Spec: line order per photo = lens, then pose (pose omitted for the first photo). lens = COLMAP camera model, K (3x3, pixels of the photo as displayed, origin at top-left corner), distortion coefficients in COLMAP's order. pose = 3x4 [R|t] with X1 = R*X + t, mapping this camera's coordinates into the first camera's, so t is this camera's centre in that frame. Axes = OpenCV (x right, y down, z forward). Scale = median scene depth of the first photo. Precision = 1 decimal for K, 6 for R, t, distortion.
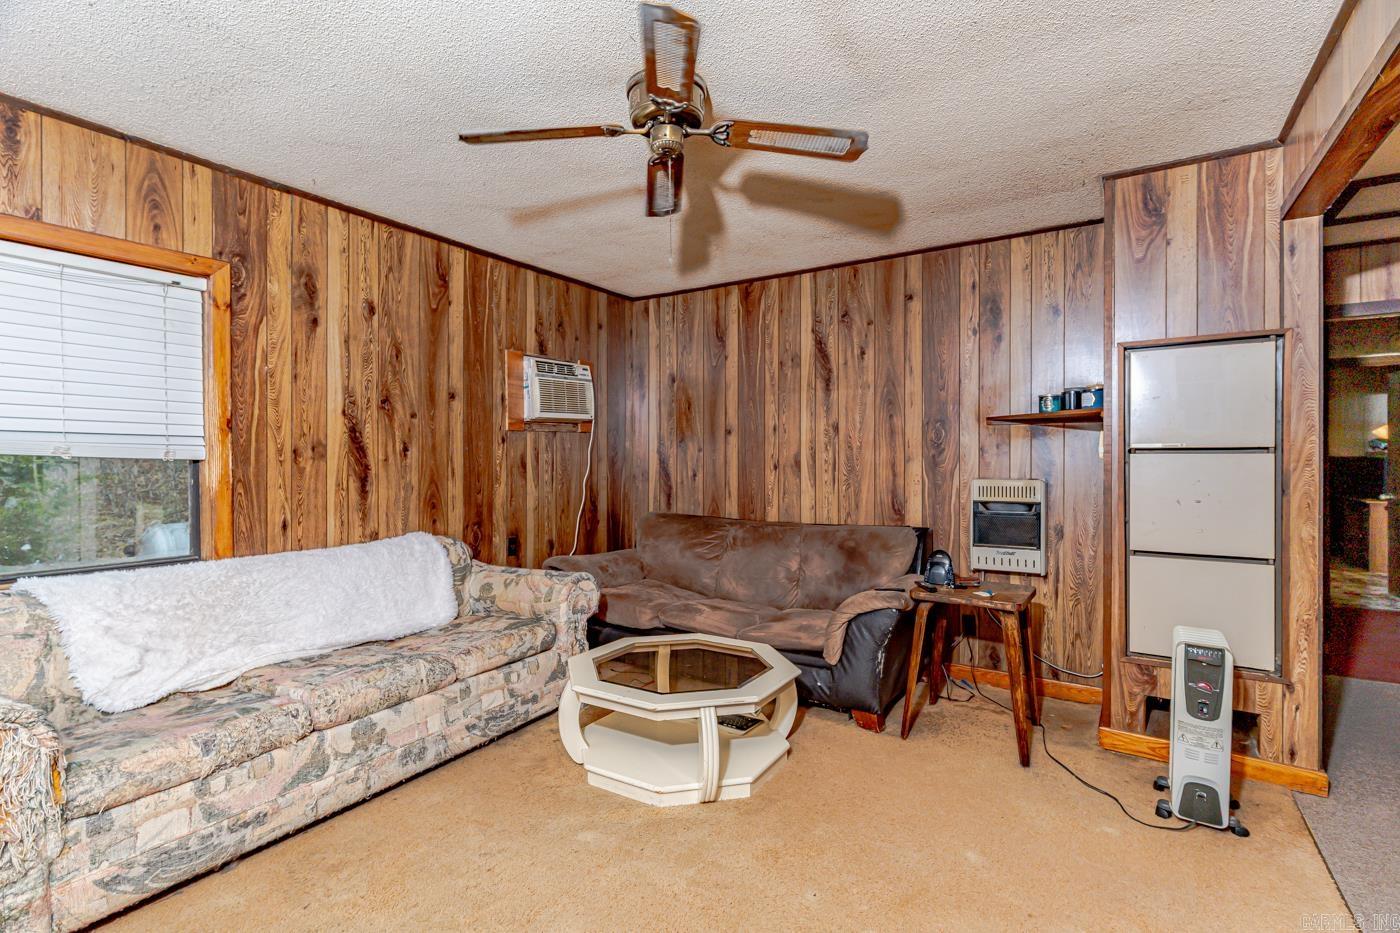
lens RADIAL K [[676.3, 0, 690.7], [0, 676.3, 457.6], [0, 0, 1]] dist [-0.001803, 0.001242]
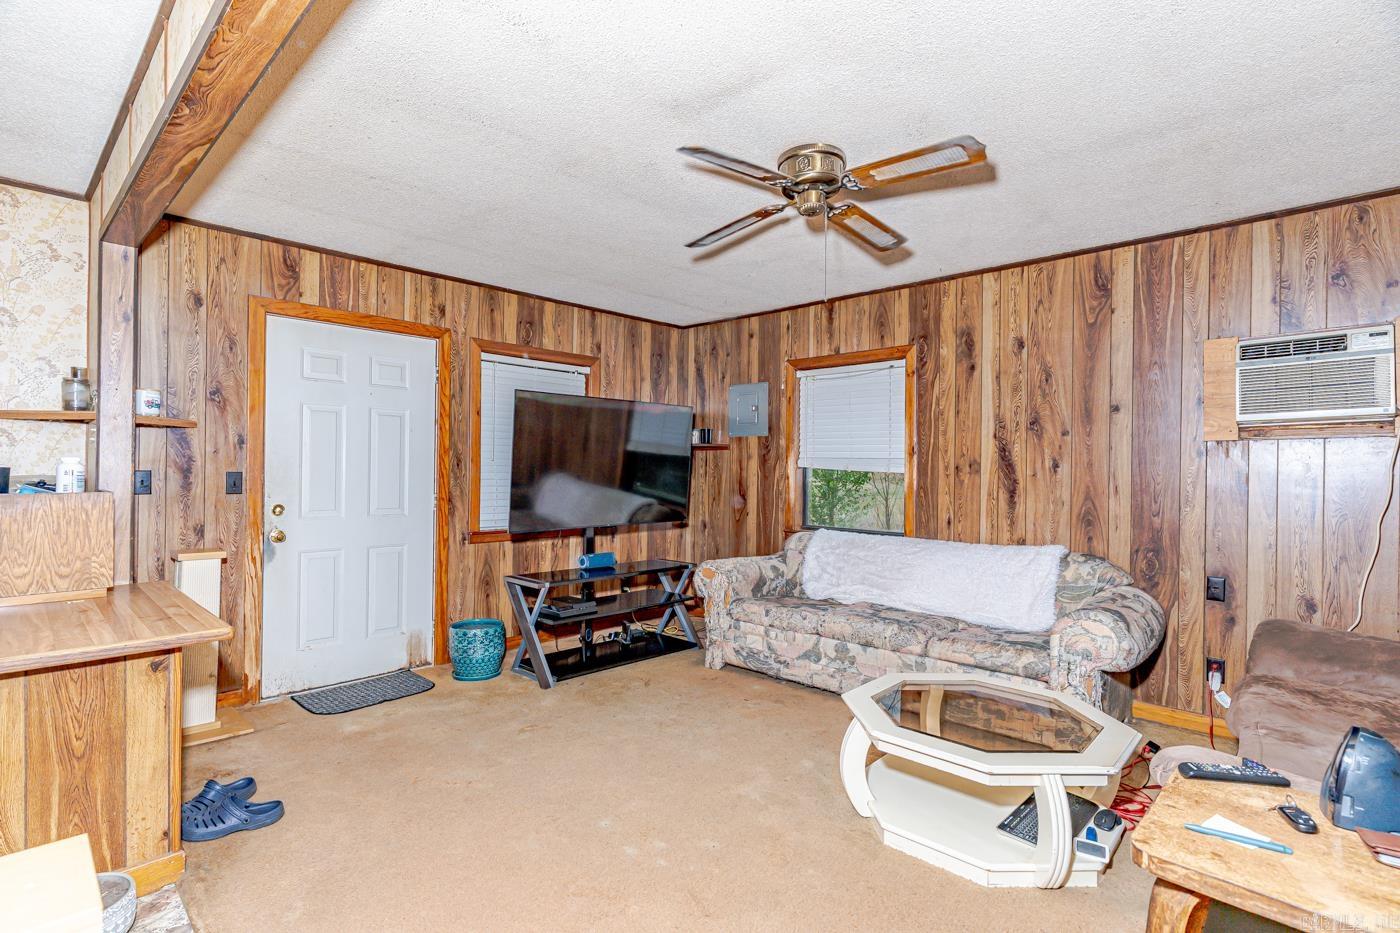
lens RADIAL K [[676.3, 0, 701.0], [0, 676.3, 468.1], [0, 0, 1]] dist [-0.001803, 0.001242]
pose [[-0.198625, -0.006136, -0.980056, 0.791054], [-0.013858, 0.999898, -0.003451, 0.002856], [0.979977, 0.012896, -0.198690, 0.724675]]
